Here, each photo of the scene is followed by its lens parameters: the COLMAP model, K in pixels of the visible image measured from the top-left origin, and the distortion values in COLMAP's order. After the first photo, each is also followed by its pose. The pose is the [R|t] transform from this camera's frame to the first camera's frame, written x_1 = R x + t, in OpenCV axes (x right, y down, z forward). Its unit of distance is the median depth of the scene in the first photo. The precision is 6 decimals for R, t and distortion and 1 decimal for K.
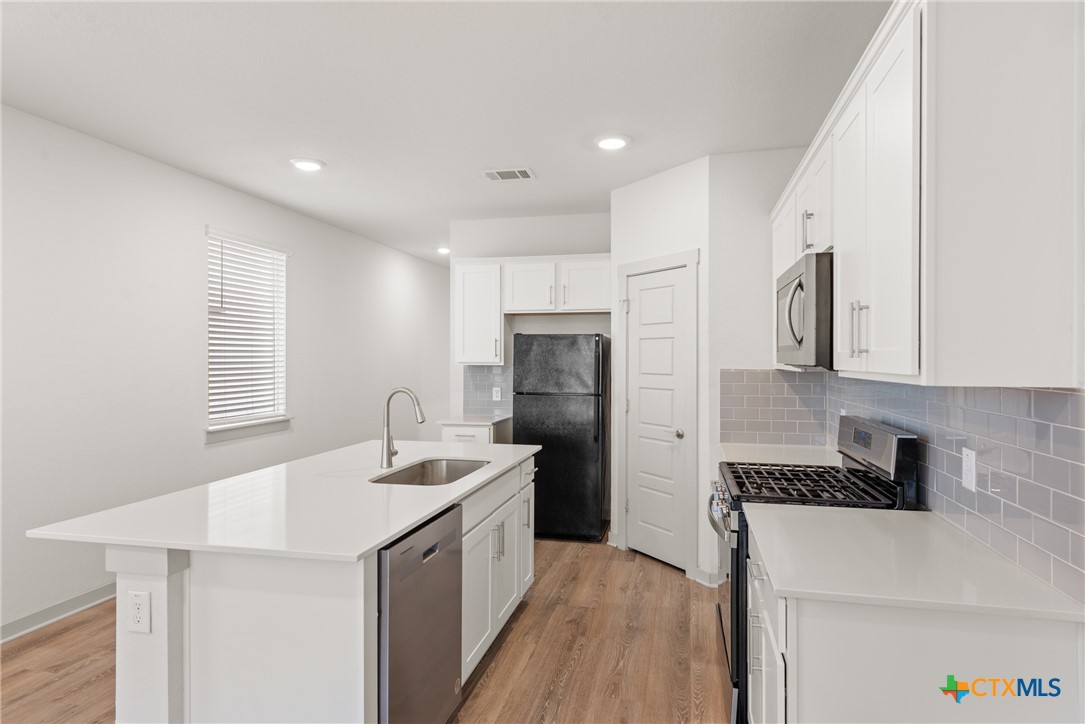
lens RADIAL K [[609.7, 0, 544.8], [0, 609.7, 359.5], [0, 0, 1]] dist [0.006274, -0.000834]
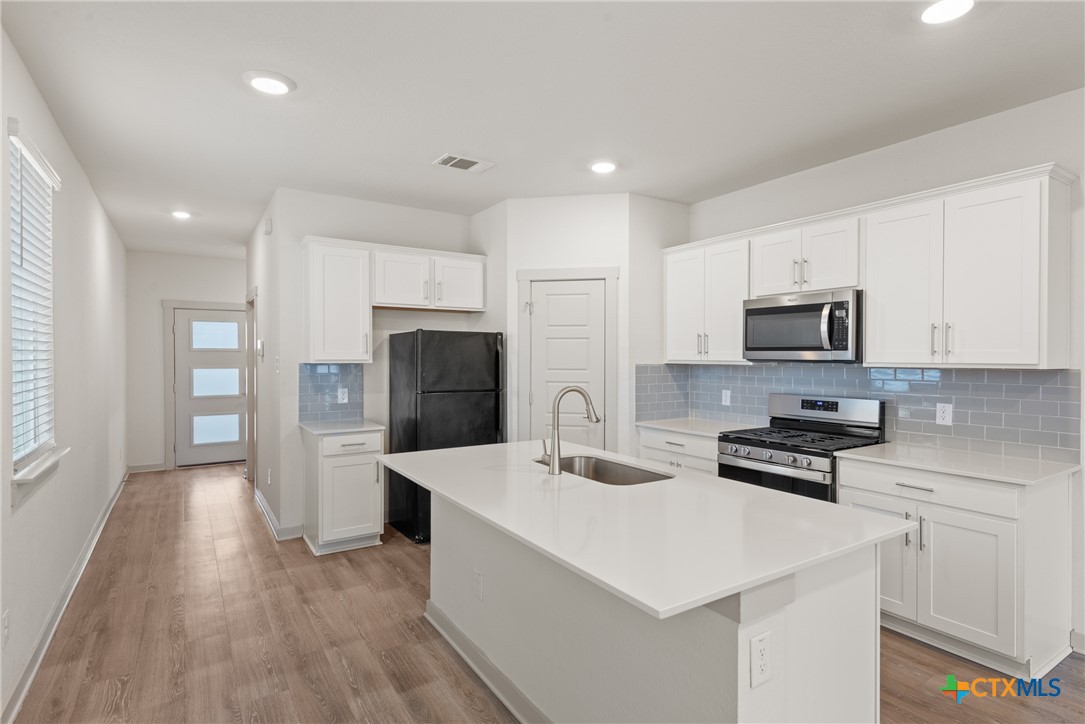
lens RADIAL K [[550.7, 0, 545.2], [0, 550.7, 362.9], [0, 0, 1]] dist [0.018819, 0.000652]
pose [[0.688421, -0.007422, 0.725273, -0.653804], [-0.000171, 0.999946, 0.010396, 0.001216], [-0.725311, -0.007281, 0.688383, 0.332761]]
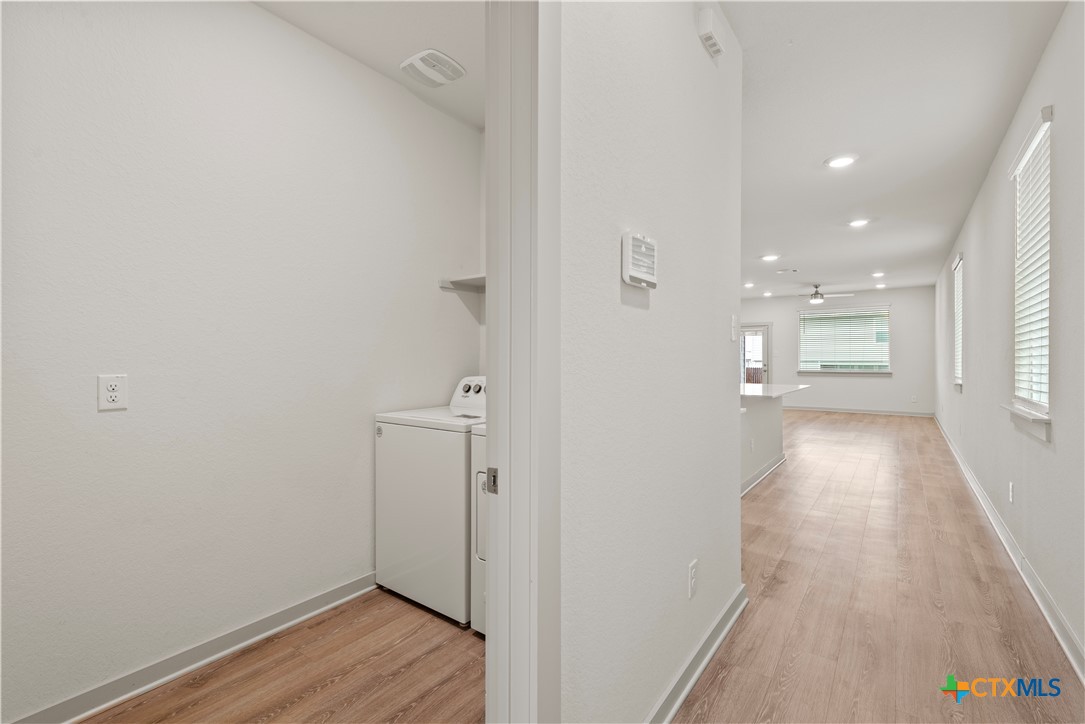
lens RADIAL K [[470.2, 0, 539.9], [0, 470.2, 360.0], [0, 0, 1]] dist [0.001456, 0.000023]
pose [[-0.911970, -0.000445, 0.410256, -0.258125], [0.000966, 0.999994, 0.003232, 0.050780], [-0.410255, 0.003344, -0.911965, 2.015360]]
